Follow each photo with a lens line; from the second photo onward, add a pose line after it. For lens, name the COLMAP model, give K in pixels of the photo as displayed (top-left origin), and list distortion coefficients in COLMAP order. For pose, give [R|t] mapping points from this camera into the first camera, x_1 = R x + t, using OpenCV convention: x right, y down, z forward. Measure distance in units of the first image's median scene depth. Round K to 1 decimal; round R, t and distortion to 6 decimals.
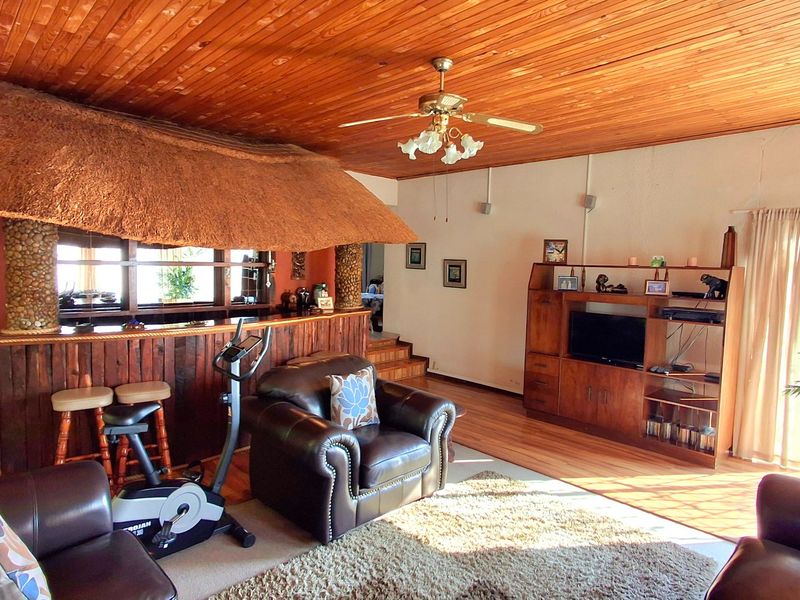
lens RADIAL K [[493.8, 0, 398.0], [0, 493.8, 298.9], [0, 0, 1]] dist [-0.003966, 0.006115]
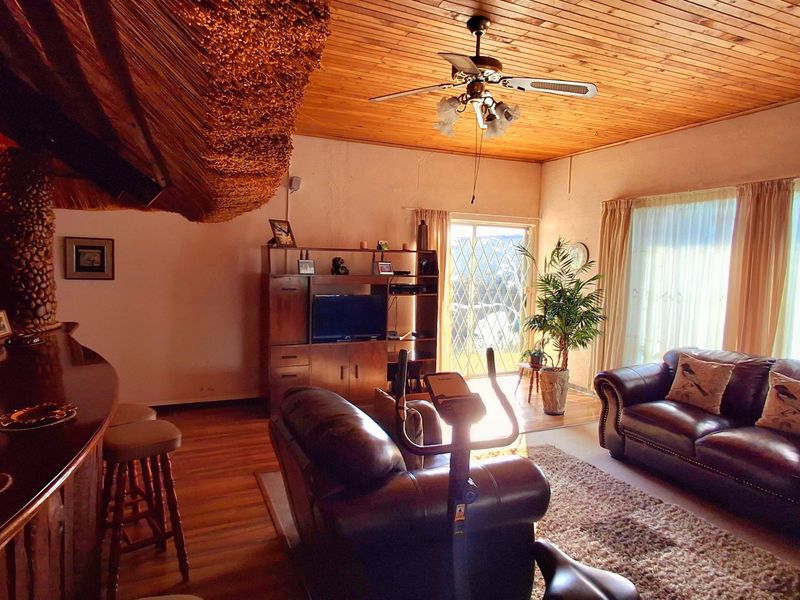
lens RADIAL K [[493.8, 0, 398.4], [0, 493.8, 298.7], [0, 0, 1]] dist [-0.003966, 0.006115]
pose [[0.336291, -0.093525, 0.937103, -0.493550], [0.054274, 0.995328, 0.079859, -0.036379], [-0.940193, 0.024005, 0.339796, 0.489335]]
